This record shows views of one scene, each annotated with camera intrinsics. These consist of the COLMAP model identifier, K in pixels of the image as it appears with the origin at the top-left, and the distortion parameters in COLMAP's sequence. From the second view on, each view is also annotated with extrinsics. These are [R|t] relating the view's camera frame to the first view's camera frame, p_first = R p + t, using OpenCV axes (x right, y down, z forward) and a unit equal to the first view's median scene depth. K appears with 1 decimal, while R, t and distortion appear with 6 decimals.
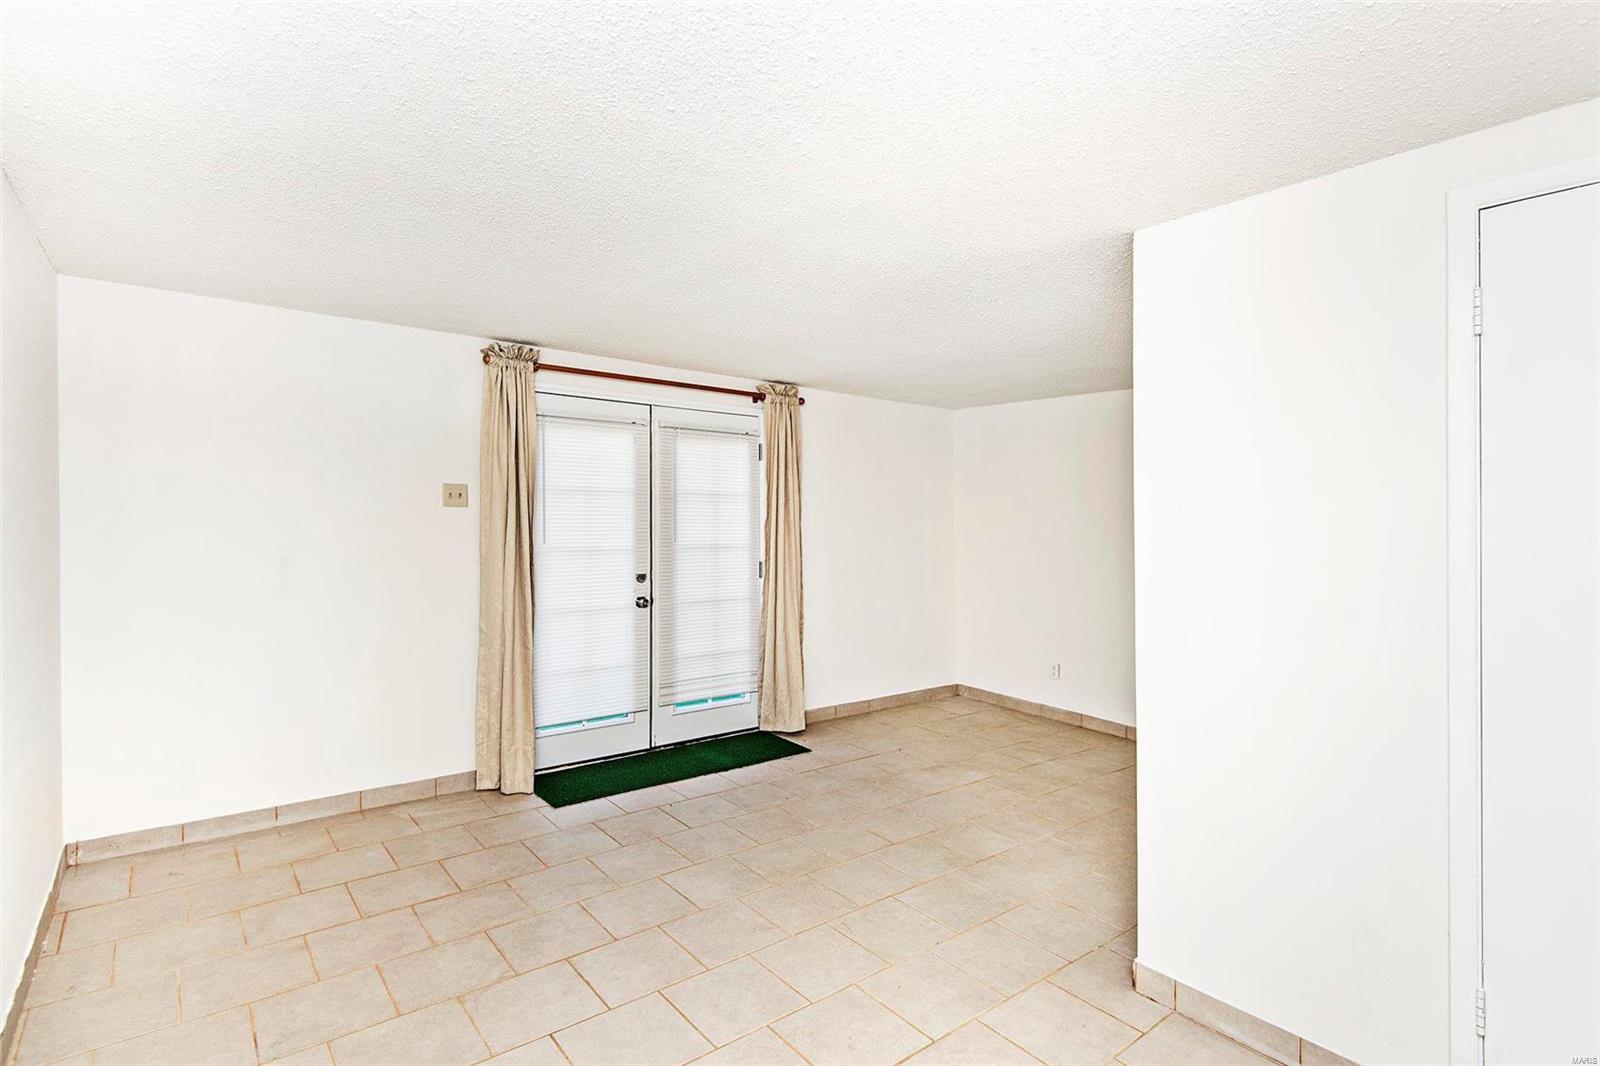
lens RADIAL K [[749.0, 0, 799.1], [0, 749.0, 523.8], [0, 0, 1]] dist [0.042406, -0.022686]
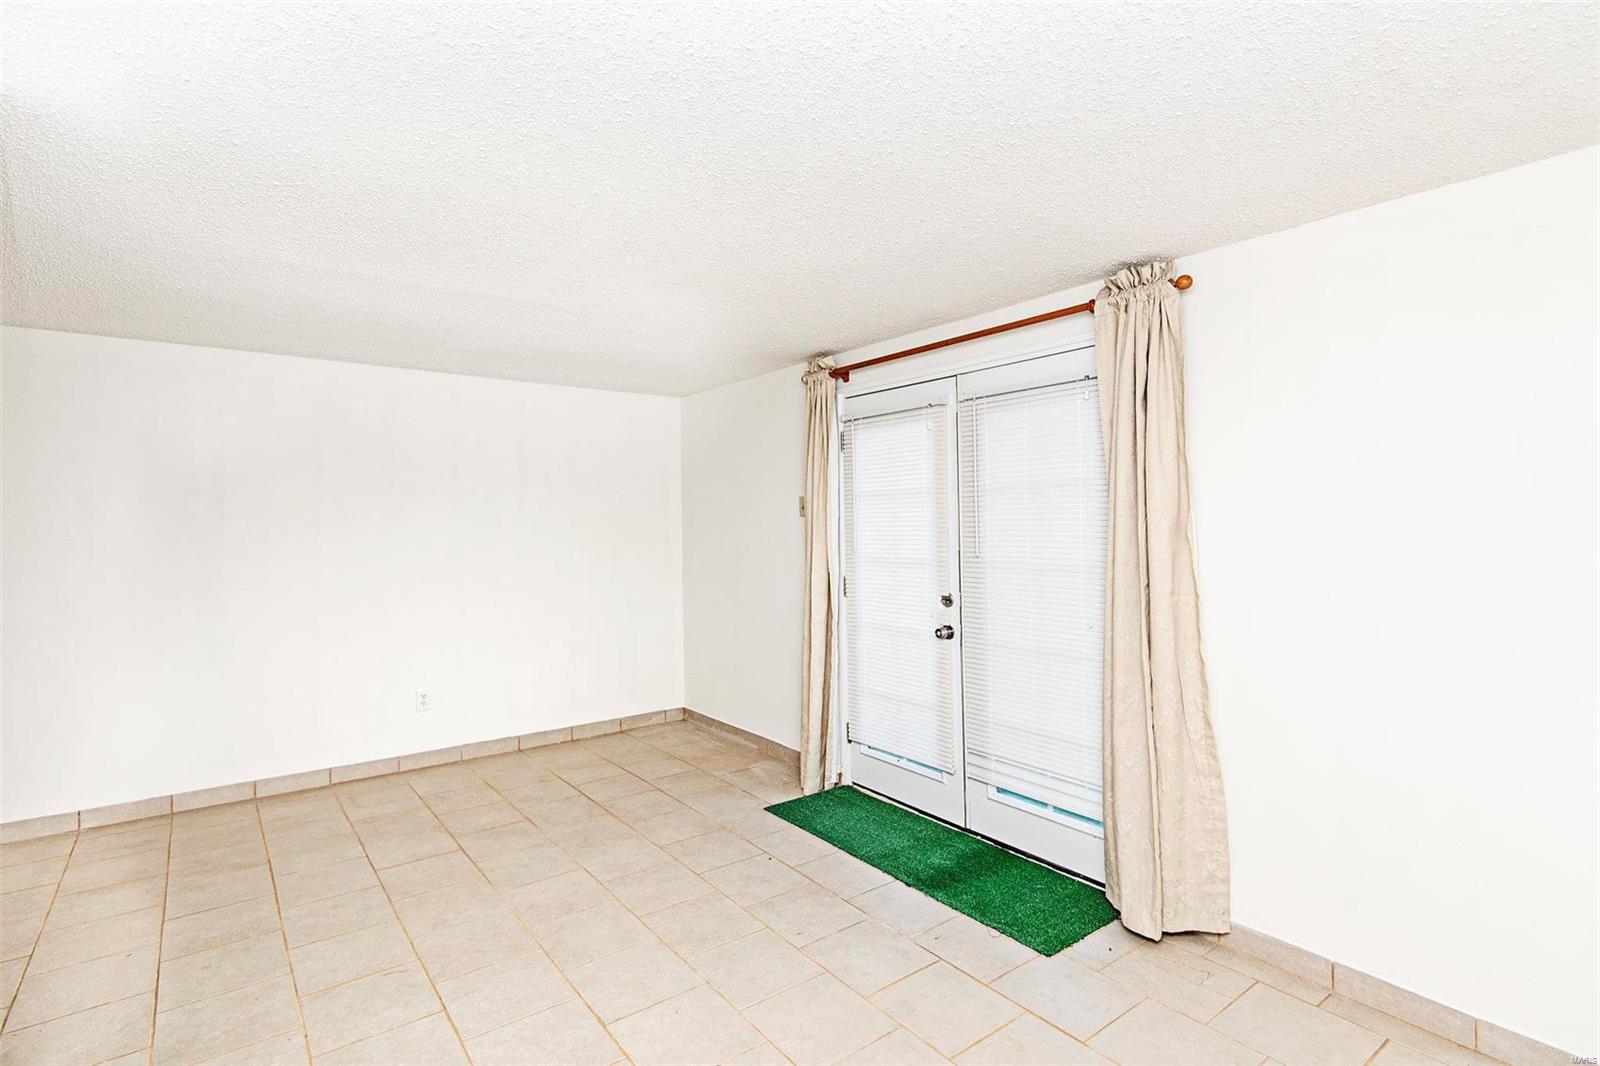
lens RADIAL K [[749.0, 0, 799.1], [0, 749.0, 523.8], [0, 0, 1]] dist [0.042406, -0.022686]
pose [[0.008998, -0.009304, -0.999916, 0.575726], [0.009381, 0.999913, -0.009219, -0.002399], [0.999916, -0.009298, 0.009085, 0.848013]]
